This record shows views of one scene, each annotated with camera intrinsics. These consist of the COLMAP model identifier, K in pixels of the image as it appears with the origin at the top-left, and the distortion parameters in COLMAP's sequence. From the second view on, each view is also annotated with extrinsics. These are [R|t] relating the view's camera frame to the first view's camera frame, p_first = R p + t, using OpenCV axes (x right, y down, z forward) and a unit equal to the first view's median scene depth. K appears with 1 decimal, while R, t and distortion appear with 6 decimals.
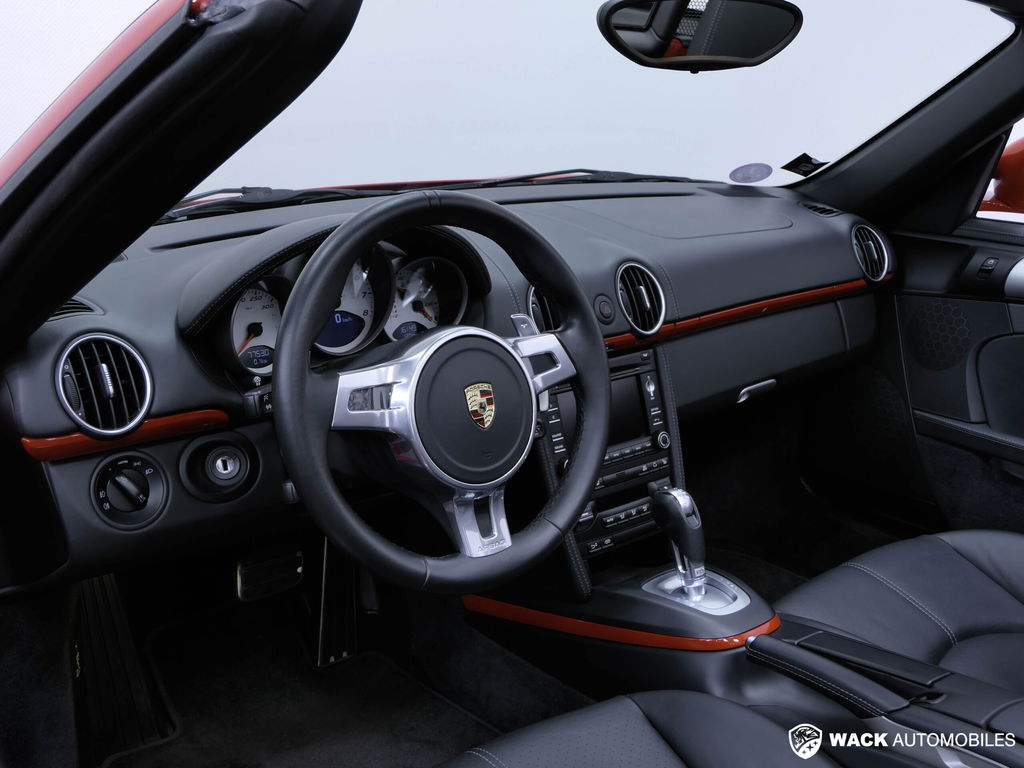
lens RADIAL K [[1133.7, 0, 503.1], [0, 1133.7, 383.9], [0, 0, 1]] dist [-0.001835, 0.000000]
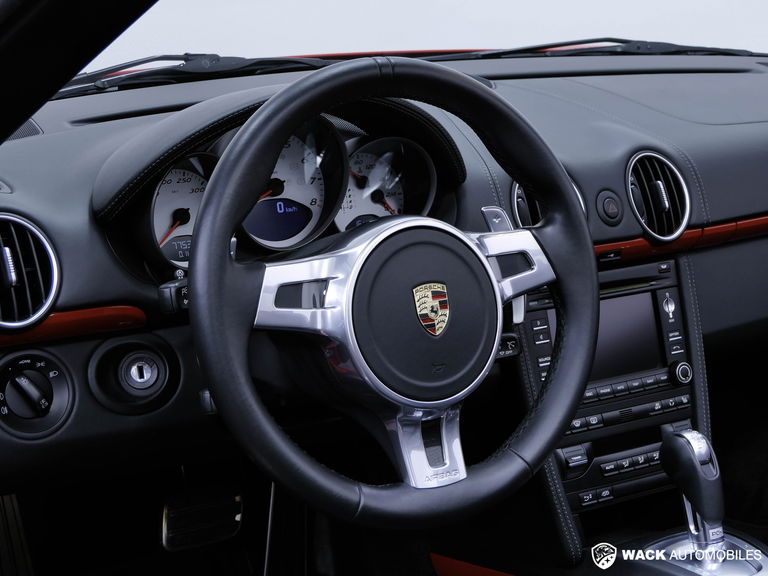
lens RADIAL K [[1534.7, 0, 386.7], [0, 1534.7, 288.5], [0, 0, 1]] dist [-0.011582, 0.000000]
pose [[0.992546, 0.030346, -0.118030, 0.069664], [-0.033562, 0.999115, -0.025354, 0.028793], [0.117156, 0.029126, 0.992686, -0.126006]]
